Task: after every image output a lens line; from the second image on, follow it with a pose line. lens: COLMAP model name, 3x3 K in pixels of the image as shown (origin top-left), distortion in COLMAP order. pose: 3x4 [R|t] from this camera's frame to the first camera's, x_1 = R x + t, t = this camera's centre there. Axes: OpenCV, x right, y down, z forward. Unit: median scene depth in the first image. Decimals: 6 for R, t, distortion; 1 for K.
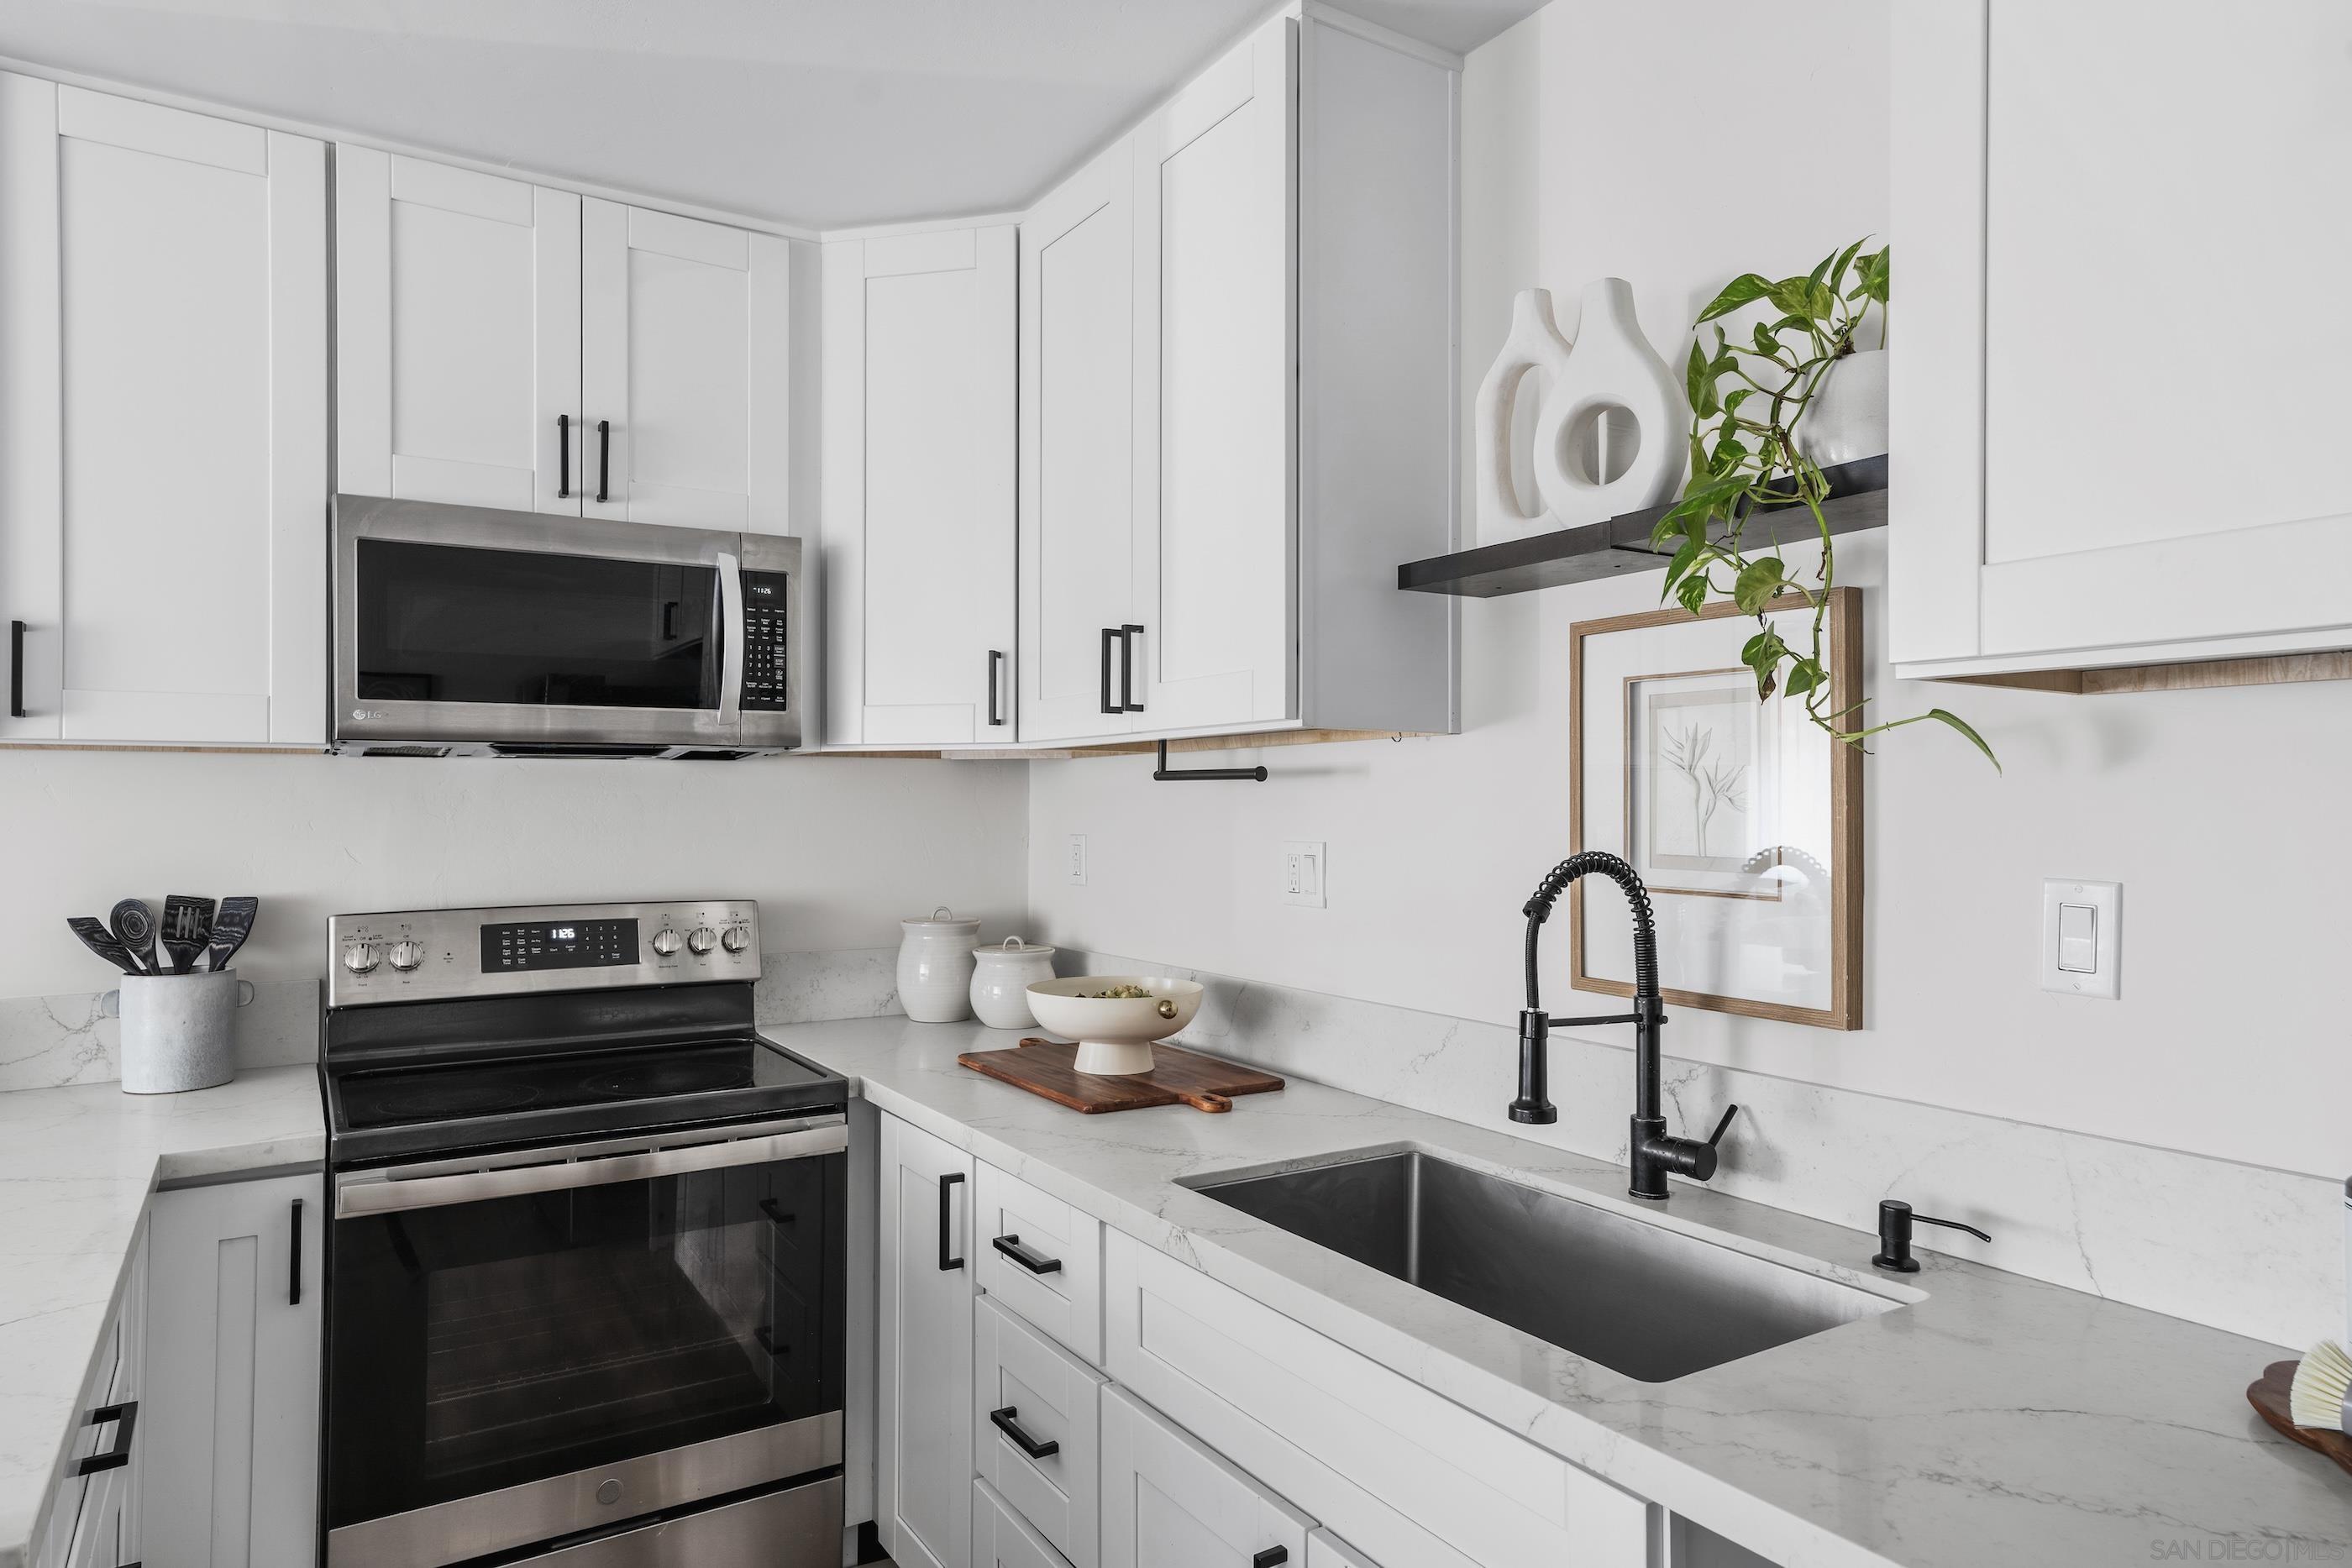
lens RADIAL K [[1422.5, 0, 1174.6], [0, 1422.5, 785.3], [0, 0, 1]] dist [0.029667, 0.005603]
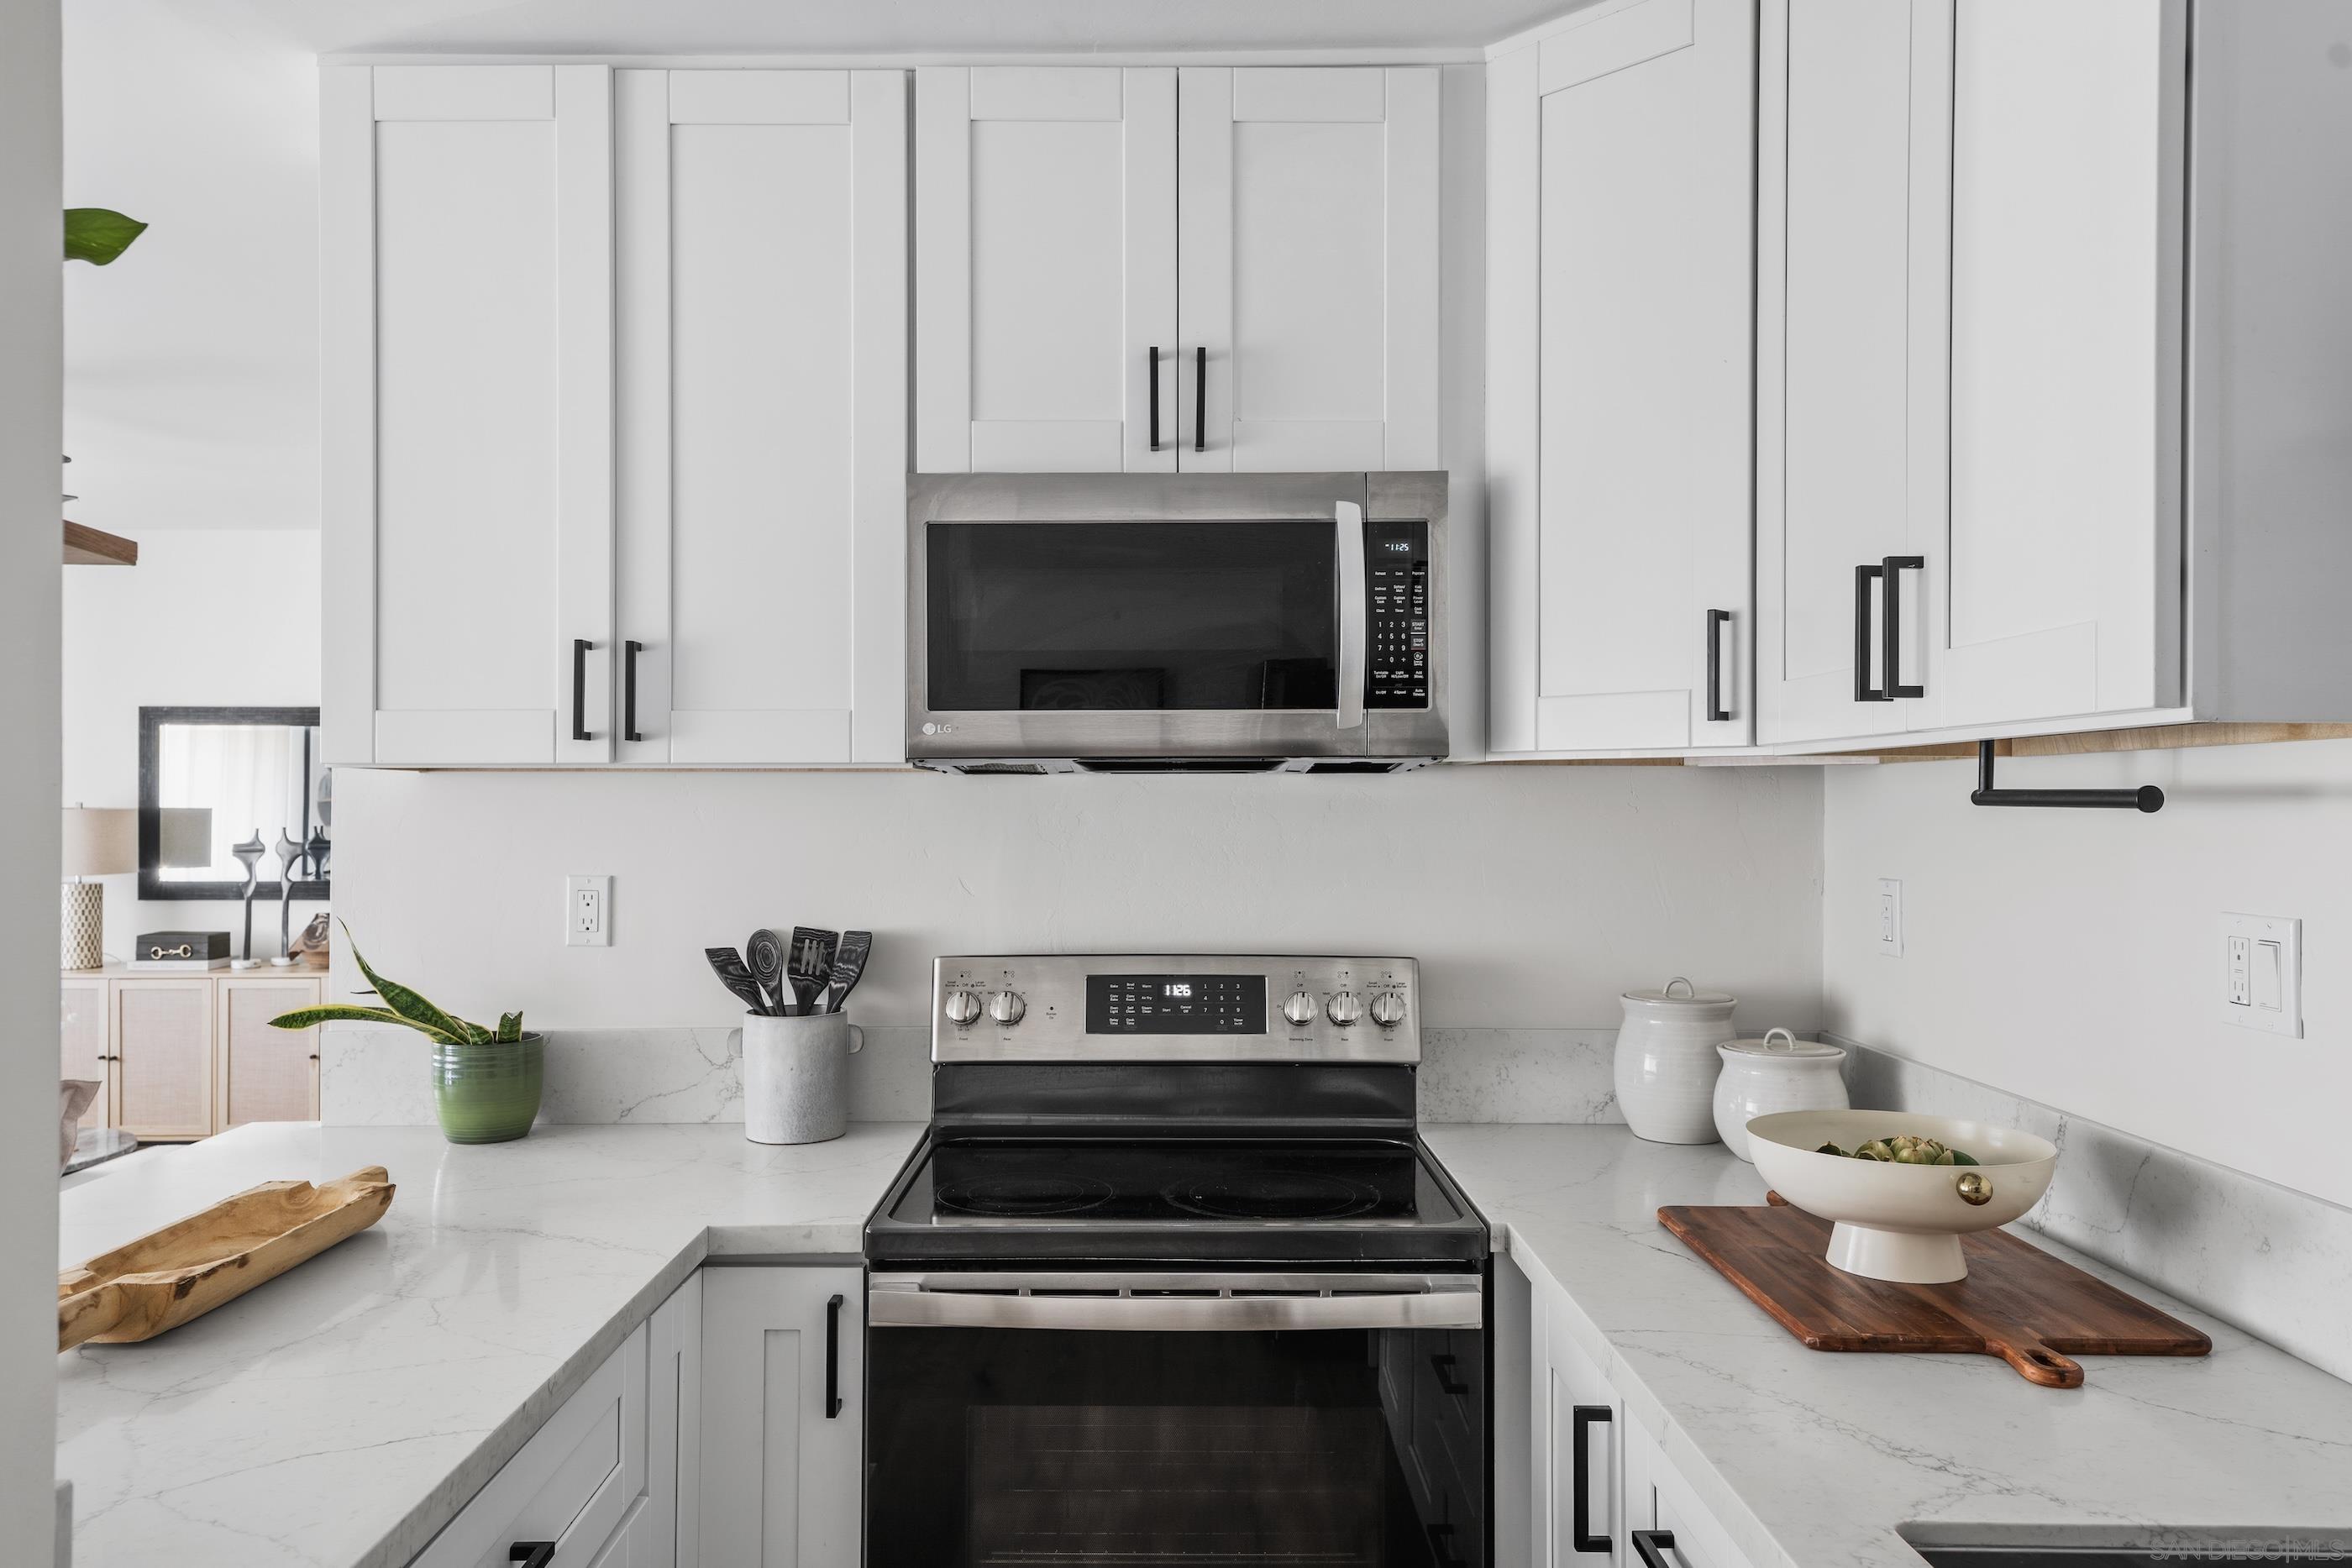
lens RADIAL K [[1707.0, 0, 1182.0], [0, 1707.0, 783.7], [0, 0, 1]] dist [0.031877, 0.008469]
pose [[0.854029, -0.002907, -0.520217, 0.084019], [0.004709, 0.999987, 0.002142, -0.016561], [0.520204, -0.004279, 0.854031, 0.191819]]
